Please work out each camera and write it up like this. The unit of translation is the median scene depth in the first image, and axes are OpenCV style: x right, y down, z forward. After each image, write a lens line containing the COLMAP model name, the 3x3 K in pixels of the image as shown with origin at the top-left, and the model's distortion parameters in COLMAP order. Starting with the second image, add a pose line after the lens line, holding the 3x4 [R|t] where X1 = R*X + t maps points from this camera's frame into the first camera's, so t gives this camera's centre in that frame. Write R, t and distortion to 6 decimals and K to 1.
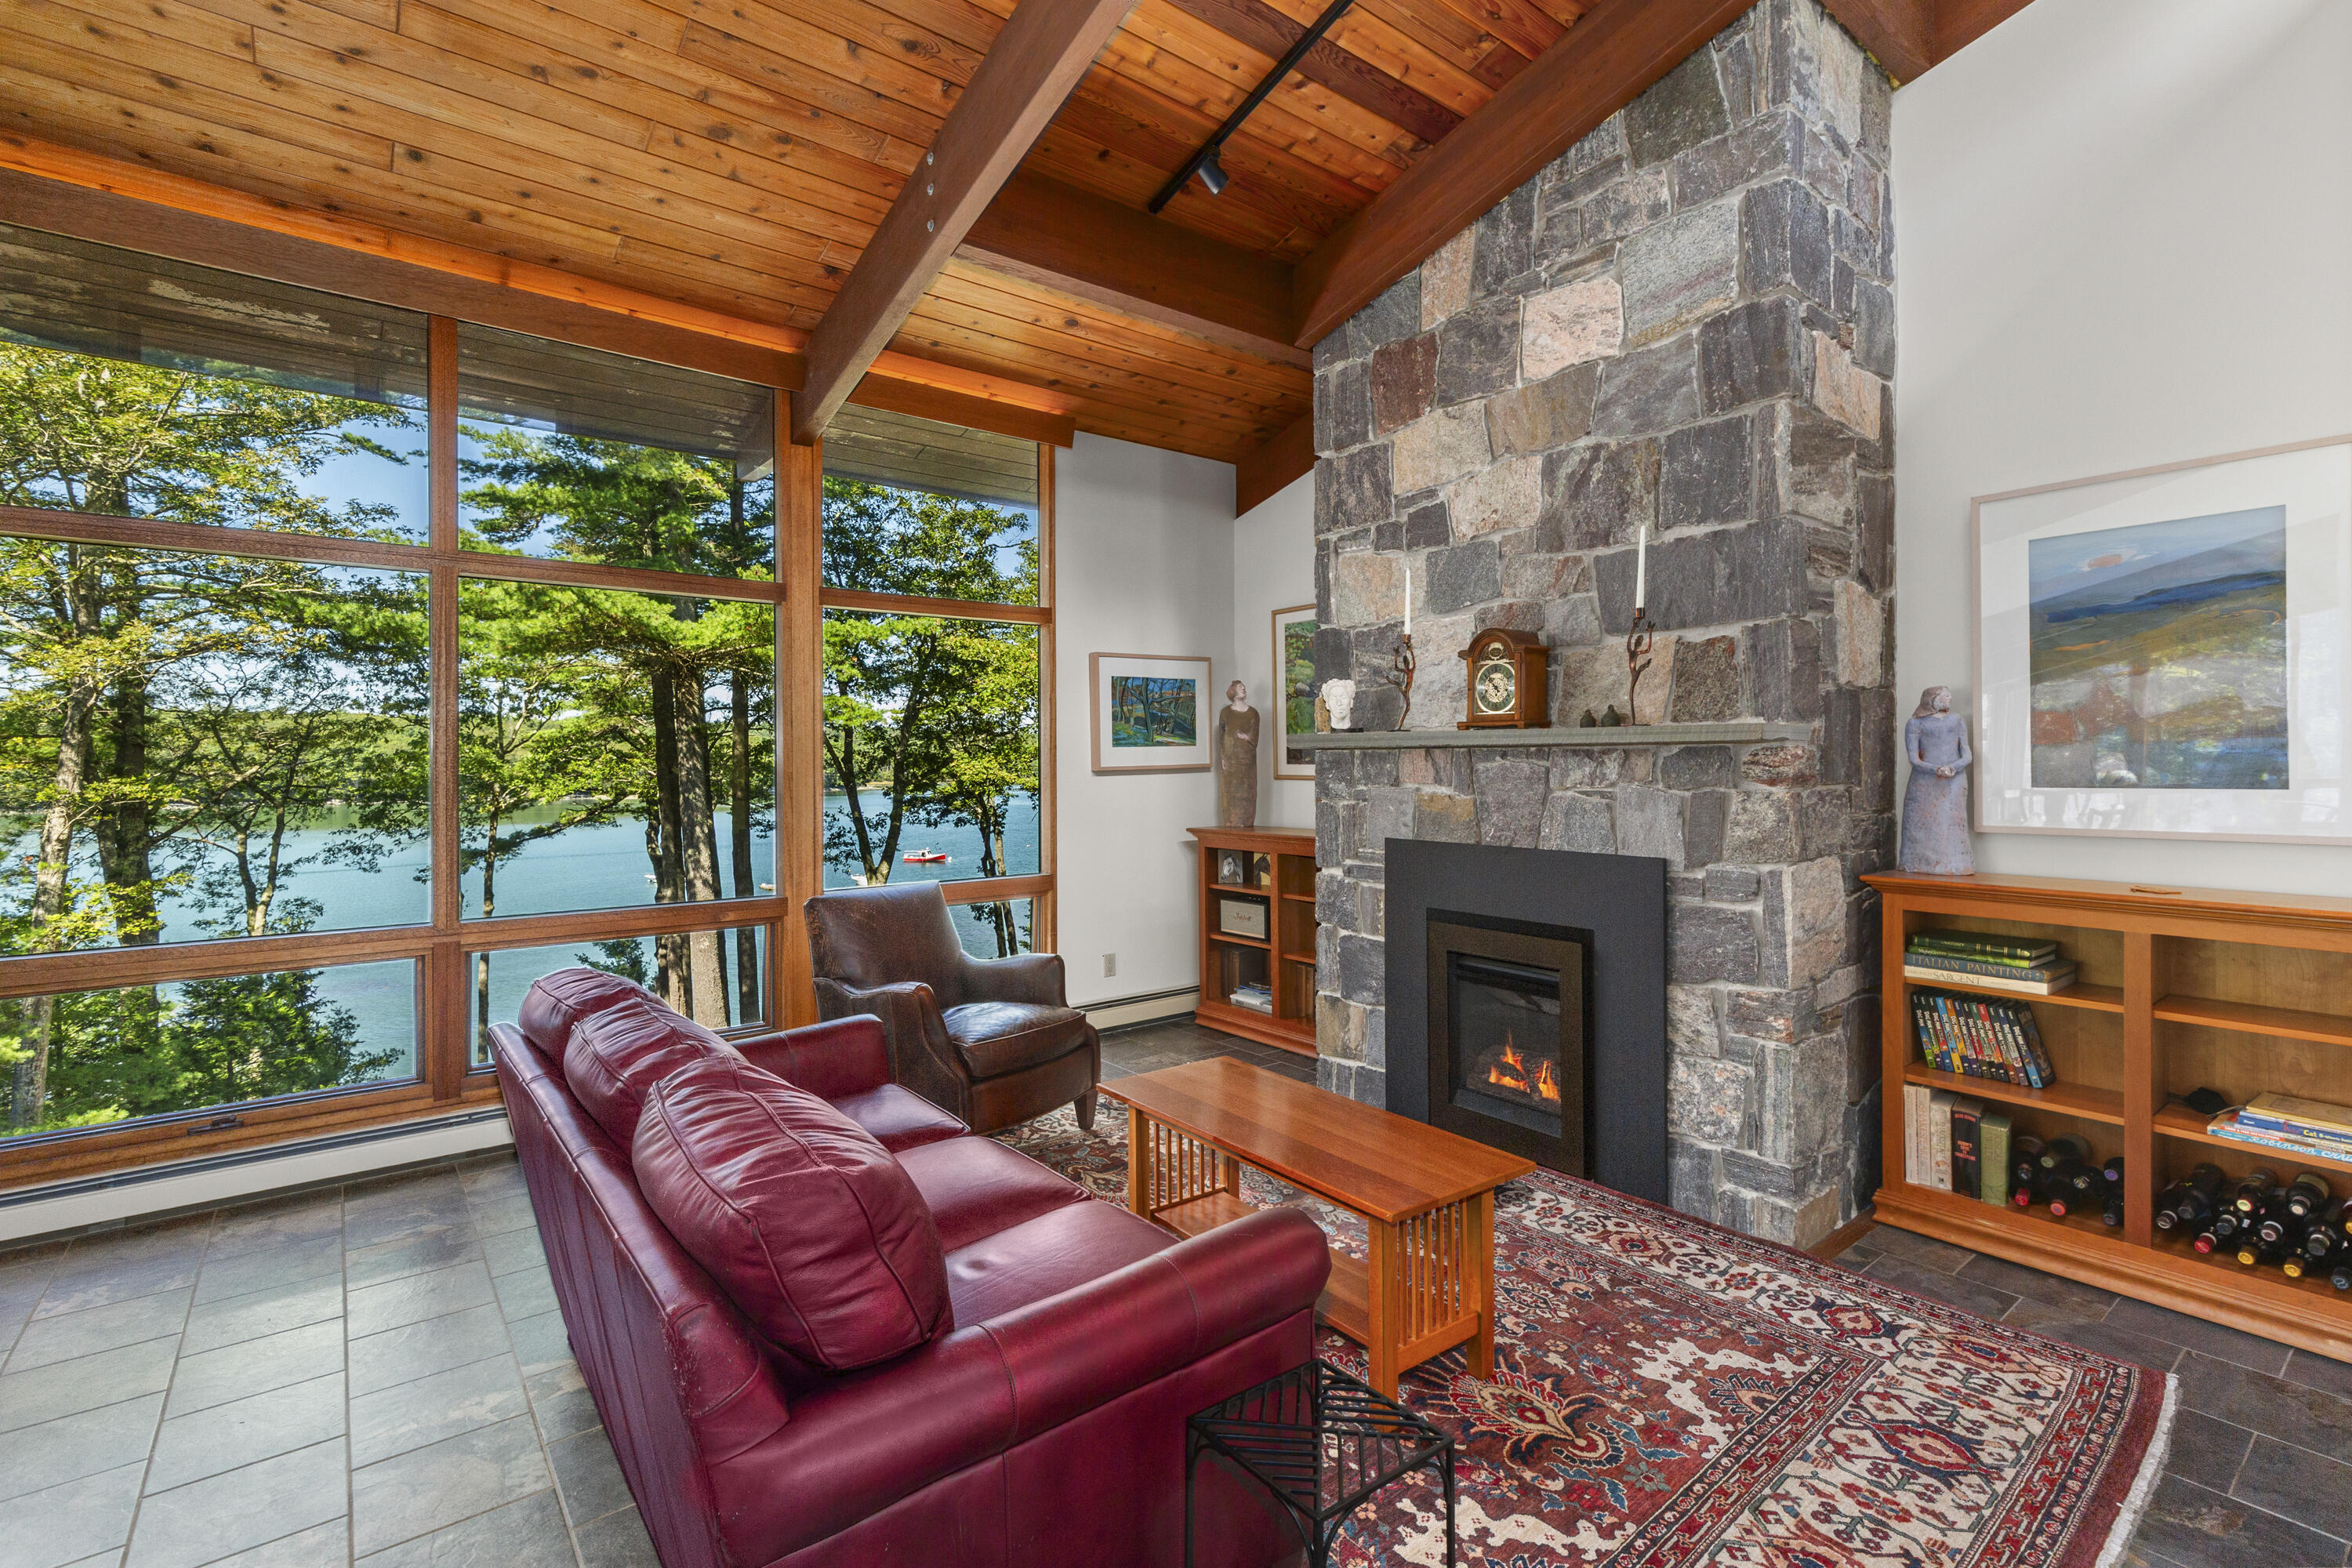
lens RADIAL K [[1082.0, 0, 1177.5], [0, 1082.0, 766.5], [0, 0, 1]] dist [0.010101, -0.003077]
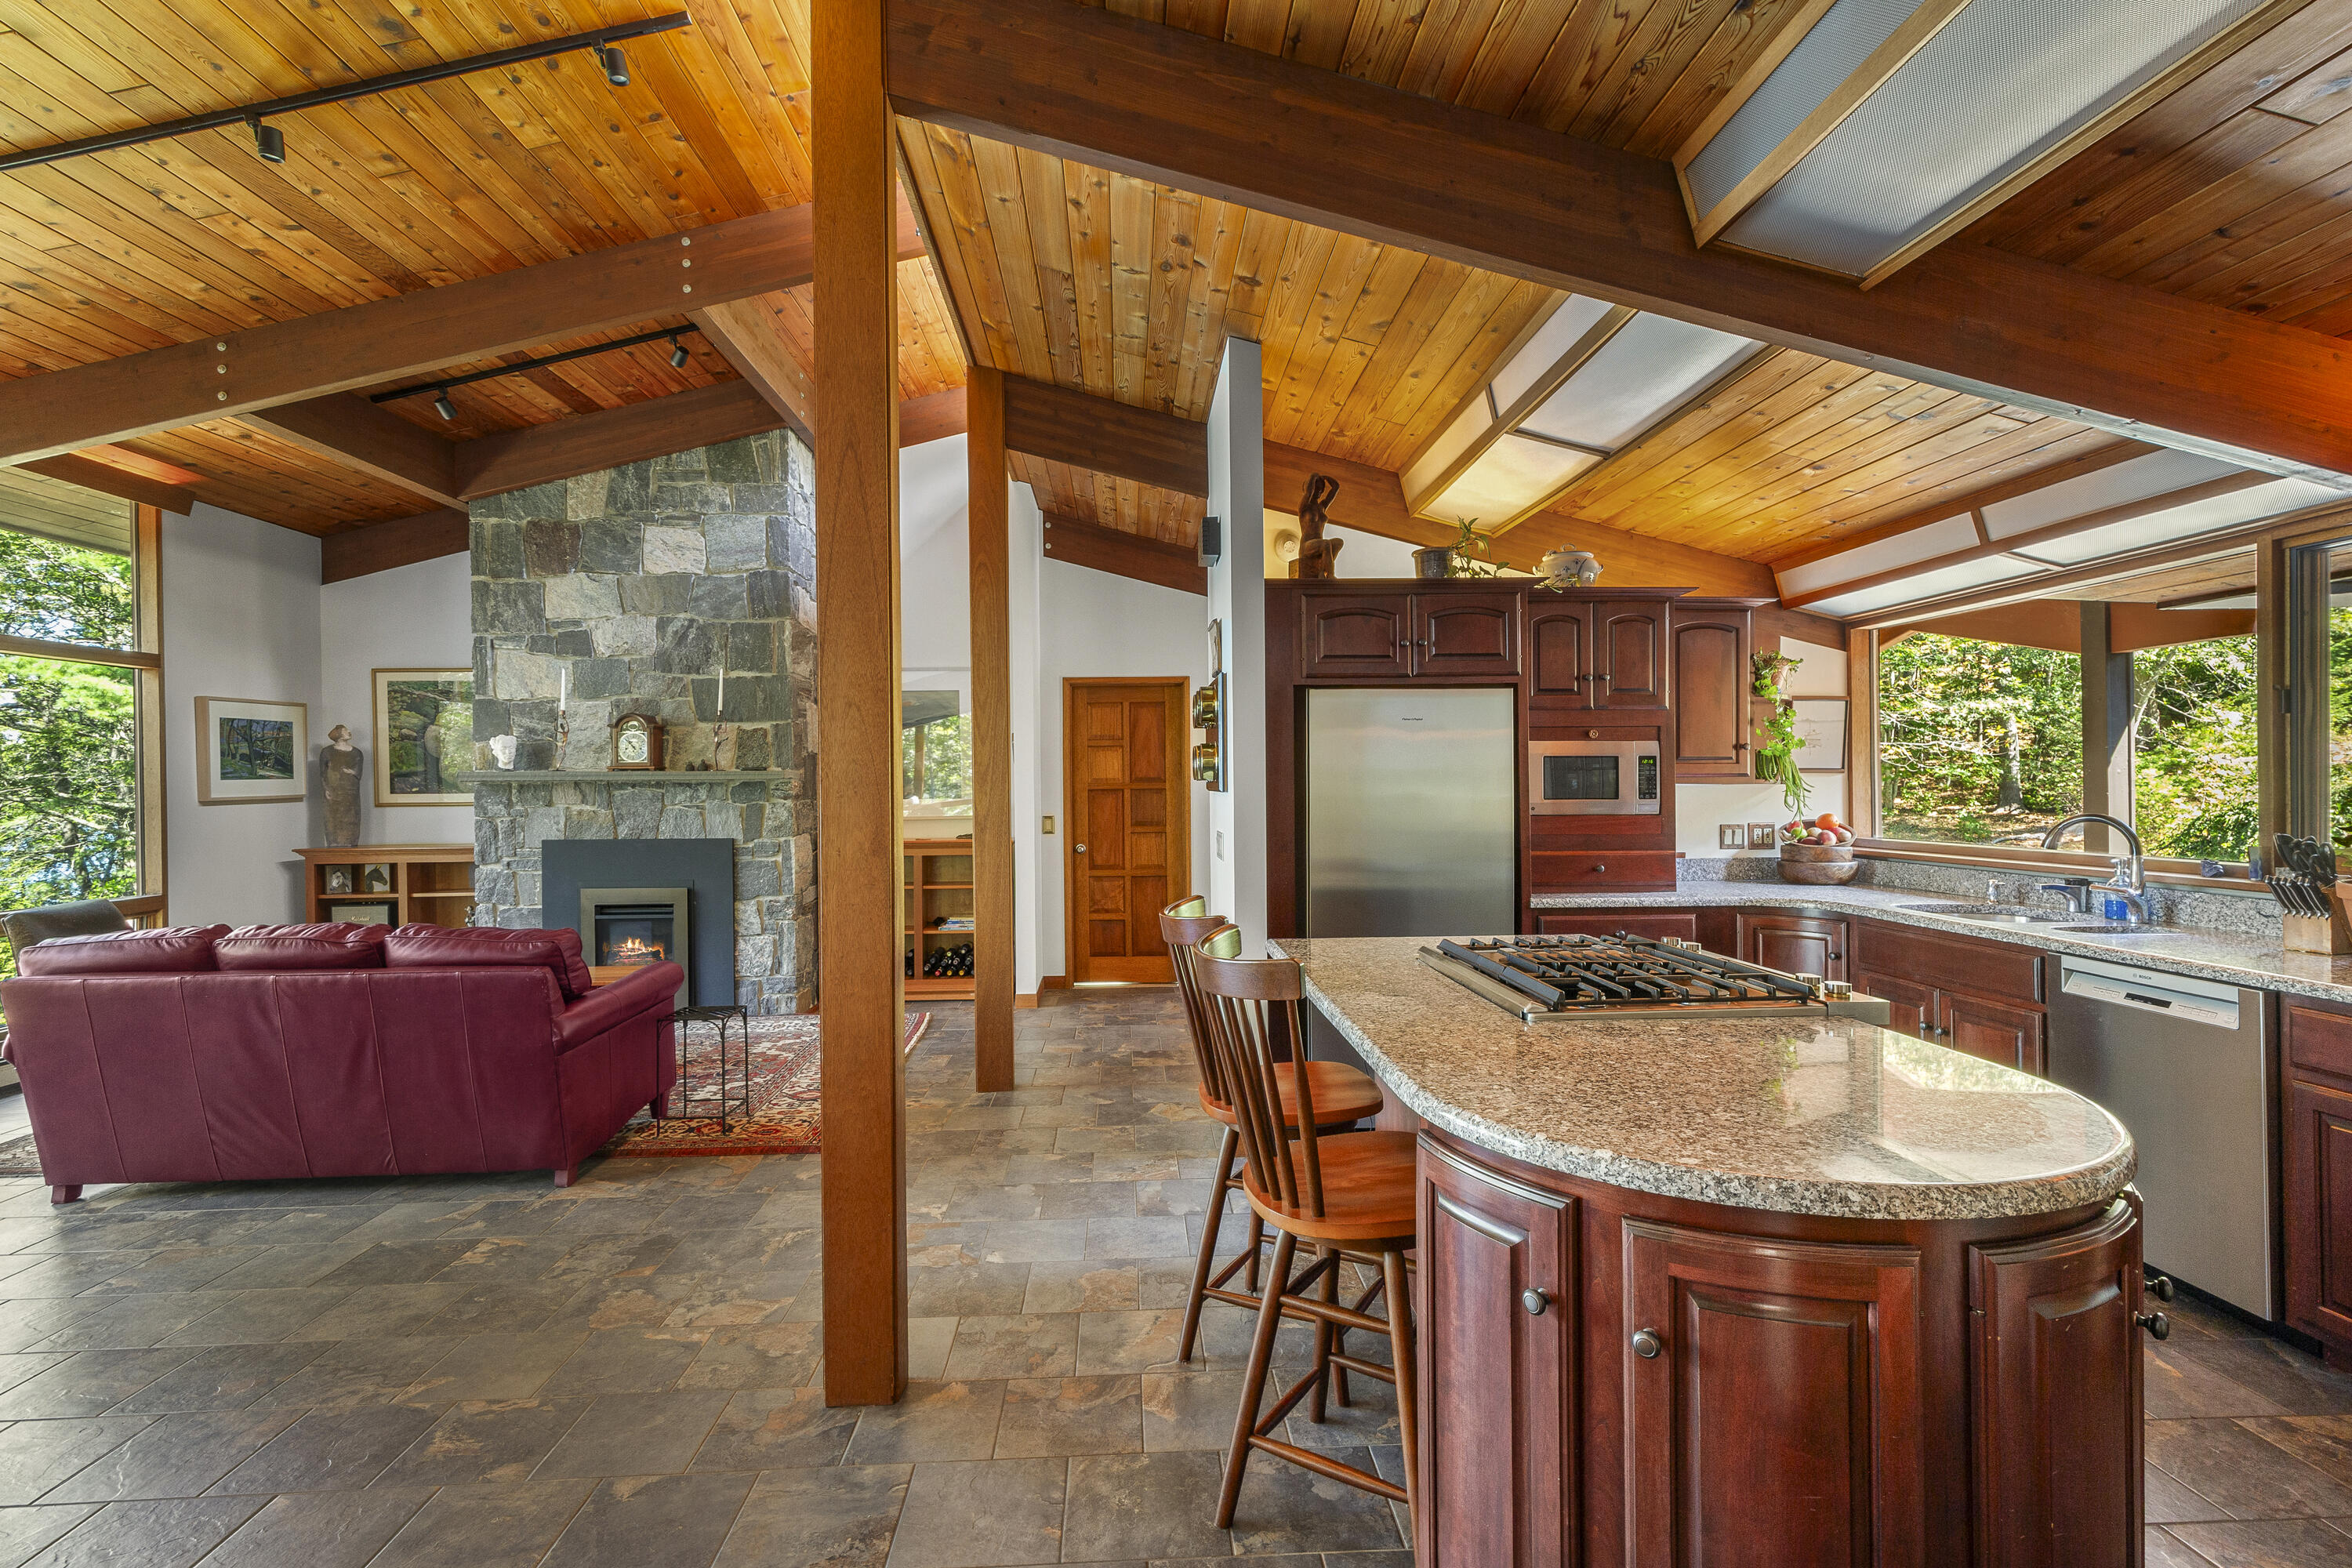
lens RADIAL K [[1082.0, 0, 1181.2], [0, 1082.0, 788.2], [0, 0, 1]] dist [0.010101, -0.003077]
pose [[0.573357, -0.005000, 0.819290, -0.630024], [0.011750, 0.999929, -0.002120, 0.006934], [-0.819221, 0.010842, 0.573375, -0.720973]]
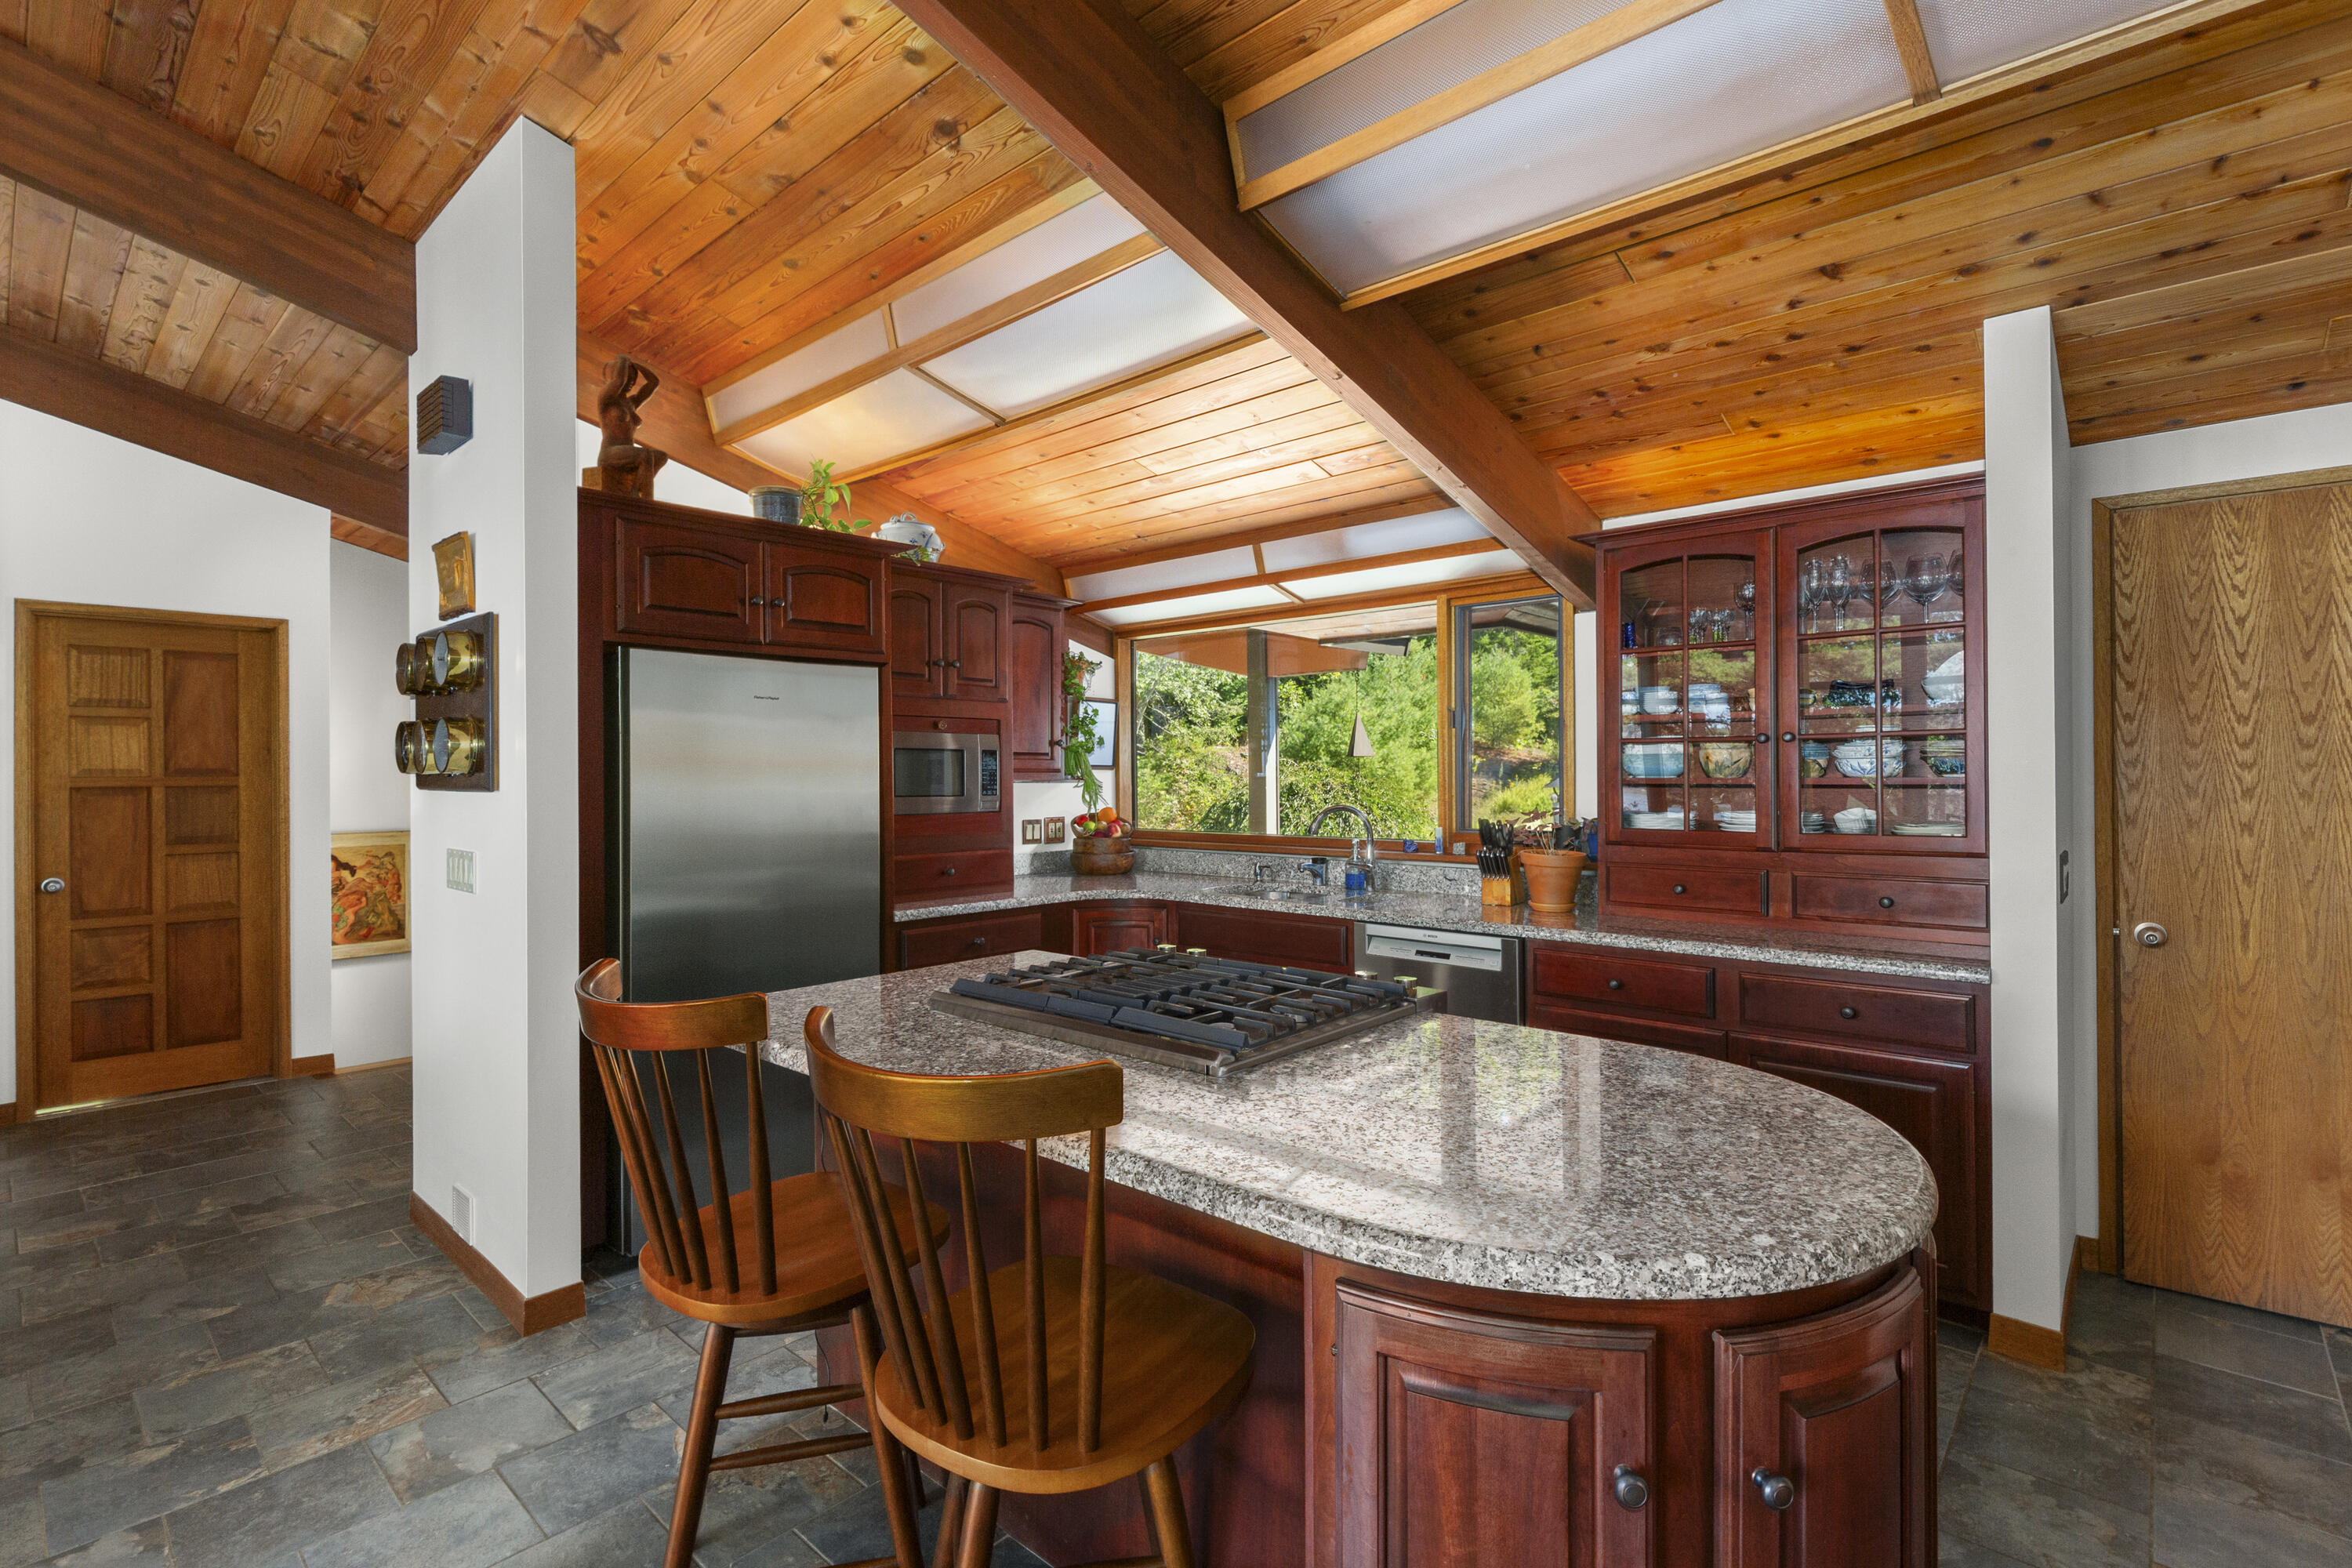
lens RADIAL K [[1082.0, 0, 1173.2], [0, 1082.0, 772.0], [0, 0, 1]] dist [0.010101, -0.003077]
pose [[-0.168424, 0.005038, 0.985702, -0.505788], [0.010636, 0.999938, -0.003294, 0.003339], [-0.985657, 0.009929, -0.168467, -0.445663]]
